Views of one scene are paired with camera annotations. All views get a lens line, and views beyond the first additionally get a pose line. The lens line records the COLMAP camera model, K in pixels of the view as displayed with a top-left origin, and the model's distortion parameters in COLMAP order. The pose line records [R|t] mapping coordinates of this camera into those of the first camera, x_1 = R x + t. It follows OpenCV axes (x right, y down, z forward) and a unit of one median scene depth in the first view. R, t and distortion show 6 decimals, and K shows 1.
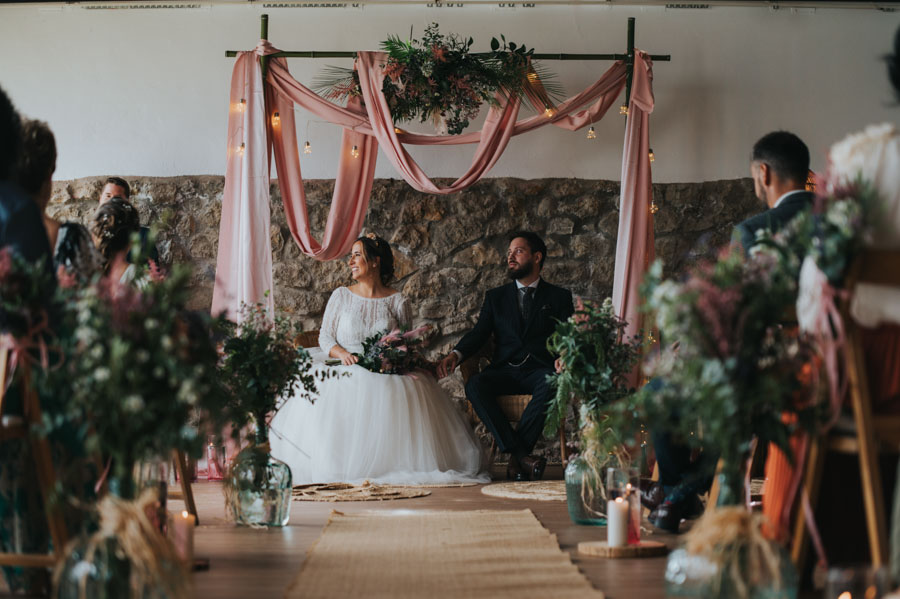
lens RADIAL K [[1776.4, 0, 463.5], [0, 1776.4, 352.1], [0, 0, 1]] dist [-0.224910, 0.000000]
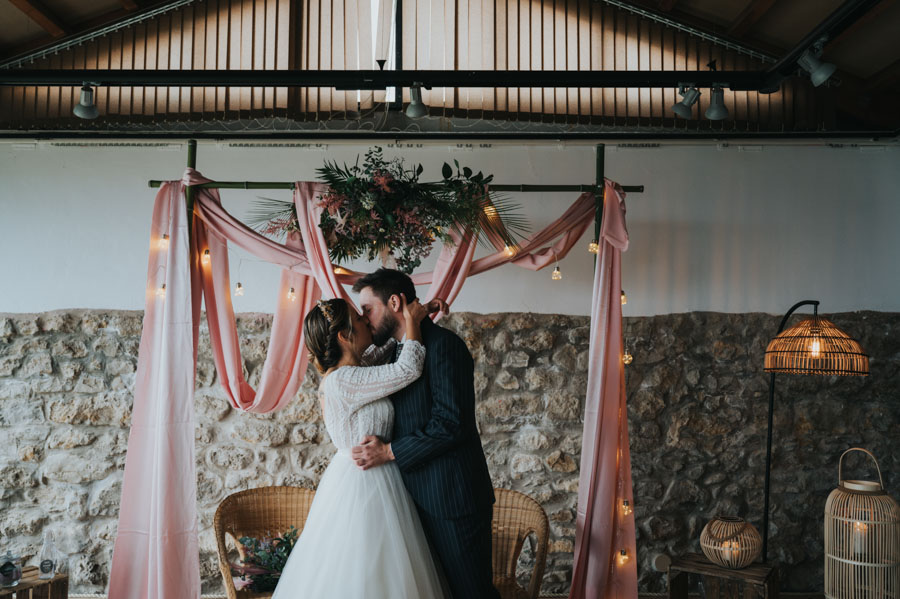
lens RADIAL K [[724.6, 0, 449.9], [0, 724.6, 302.5], [0, 0, 1]] dist [-0.004174, 0.001487]
pose [[0.999974, 0.000720, -0.007228, 0.019145], [-0.001126, 0.998413, -0.056303, -0.080412], [0.007176, 0.056310, 0.998388, 0.576886]]
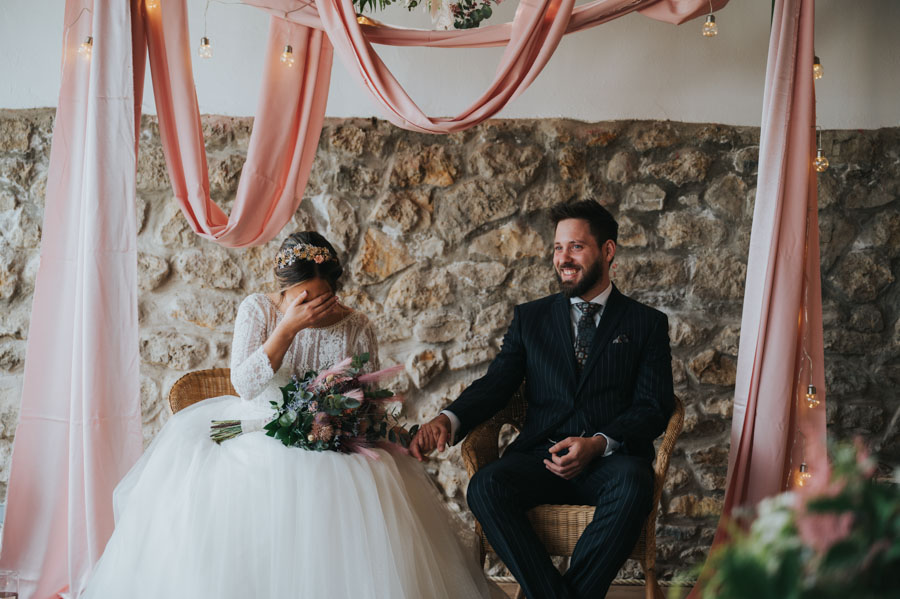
lens RADIAL K [[1459.3, 0, 448.4], [0, 1459.3, 295.8], [0, 0, 1]] dist [0.012084, 0.000000]
pose [[0.998311, 0.018656, -0.055028, 0.015394], [-0.019484, 0.999704, -0.014555, -0.027944], [0.054740, 0.015603, 0.998379, 0.488063]]
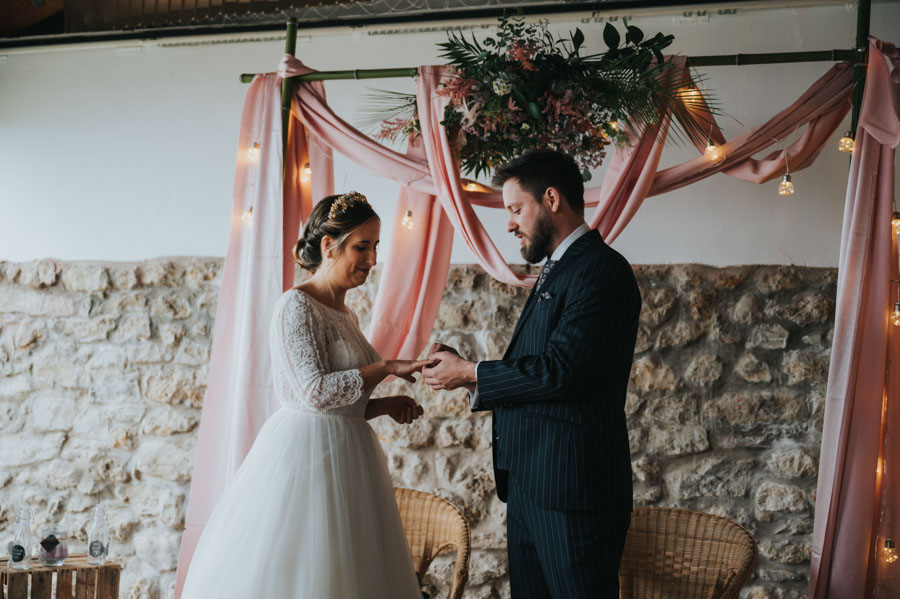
lens RADIAL K [[1145.1, 0, 451.1], [0, 1145.1, 301.7], [0, 0, 1]] dist [-0.002180, 0.000000]
pose [[0.942794, 0.018175, -0.332880, 0.085784], [-0.042239, 0.996978, -0.065194, -0.050998], [0.330689, 0.075525, 0.940713, 0.553768]]
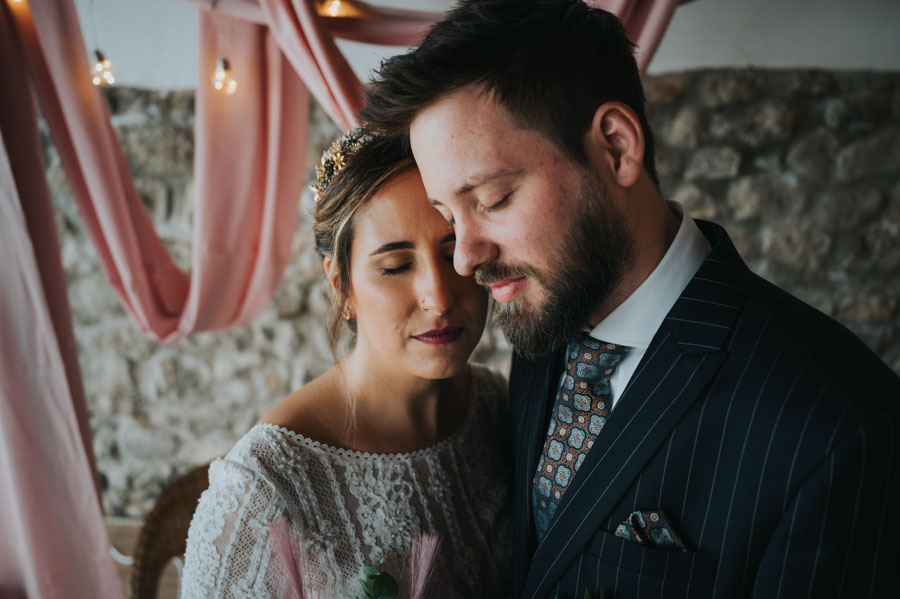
lens RADIAL K [[756.6, 0, 462.8], [0, 756.6, 313.1], [0, 0, 1]] dist [0.010544, 0.002378]
pose [[0.992875, 0.007149, -0.118945, 0.006765], [0.032498, 0.944112, 0.328020, -0.106015], [0.114643, -0.329549, 0.937152, 0.762165]]
